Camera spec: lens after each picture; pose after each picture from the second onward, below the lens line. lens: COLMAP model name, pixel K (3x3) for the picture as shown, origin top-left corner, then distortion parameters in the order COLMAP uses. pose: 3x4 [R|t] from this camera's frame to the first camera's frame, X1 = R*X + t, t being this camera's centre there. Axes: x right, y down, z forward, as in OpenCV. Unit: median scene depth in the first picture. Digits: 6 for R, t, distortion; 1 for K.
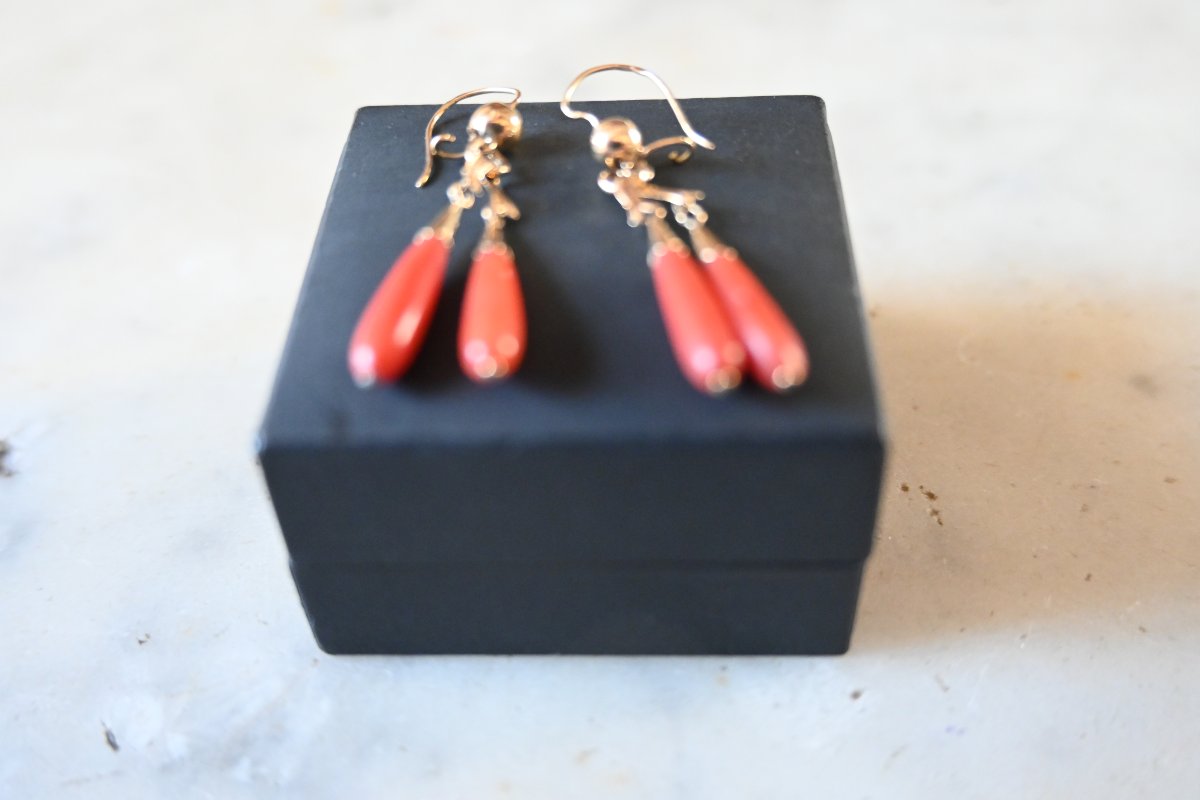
lens RADIAL K [[1224.2, 0, 600.0], [0, 1224.2, 400.0], [0, 0, 1]] dist [0.003014, -0.031452]
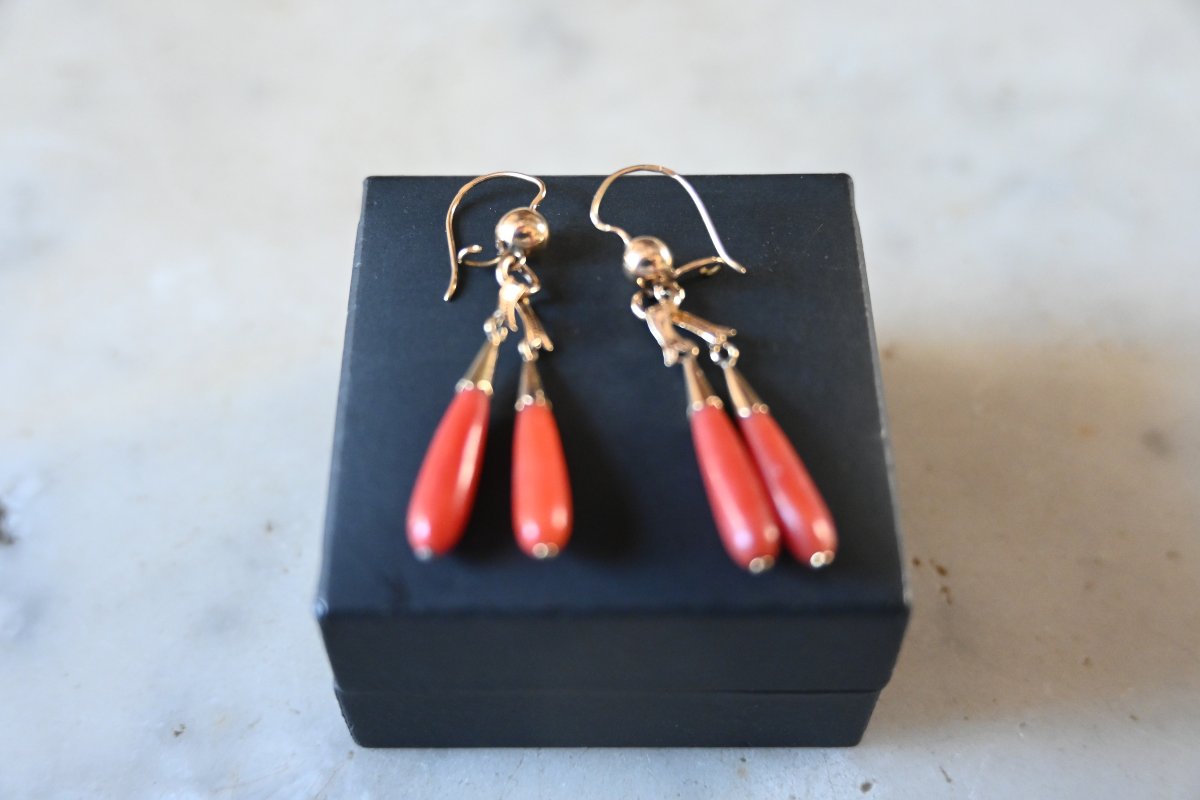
lens RADIAL K [[1496.8, 0, 600.0], [0, 1496.8, 400.0], [0, 0, 1]] dist [-0.010686, 0.025500]
pose [[0.998652, -0.002309, 0.051860, -0.087565], [-0.006859, 0.984382, 0.175912, -0.310048], [-0.051456, -0.176030, 0.983039, -0.208288]]
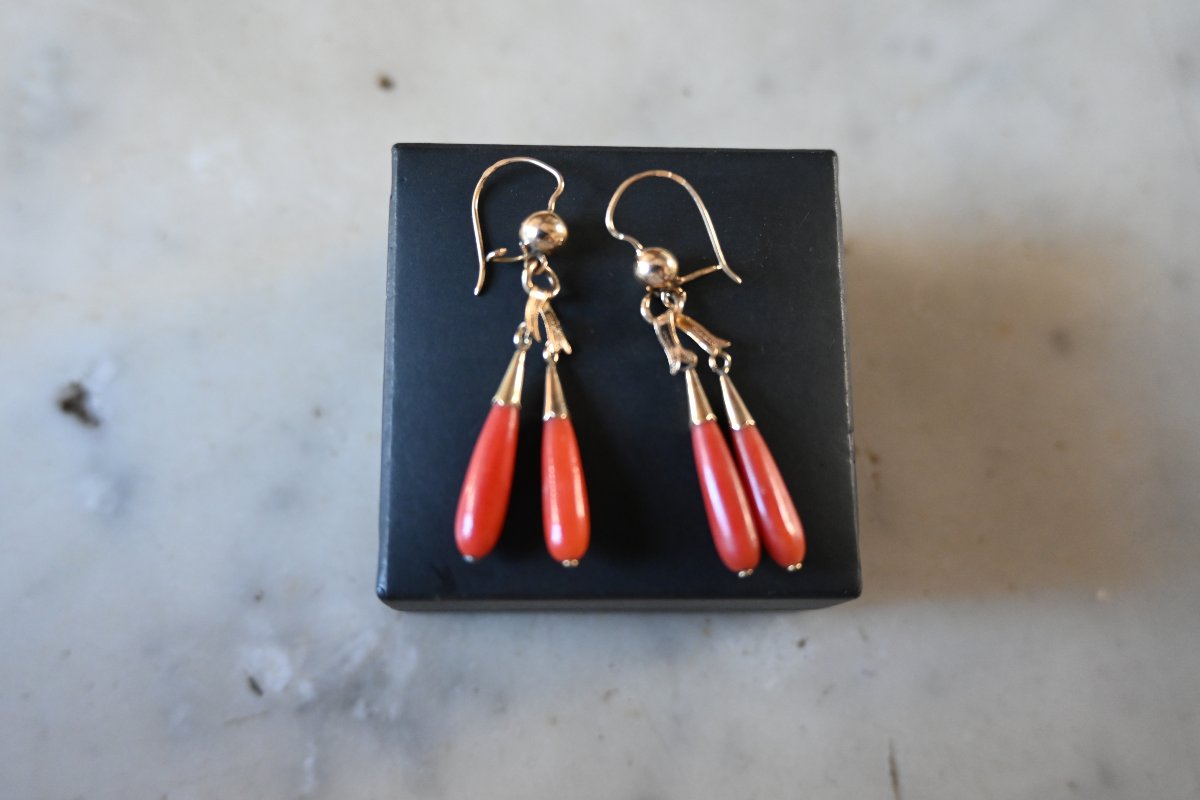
lens RADIAL K [[1224.2, 0, 600.0], [0, 1224.2, 400.0], [0, 0, 1]] dist [0.003014, -0.031452]
pose [[0.994778, -0.010666, 0.101507, -0.150768], [-0.044877, 0.847525, 0.528855, -0.691019], [-0.091671, -0.530648, 0.842620, 0.000133]]
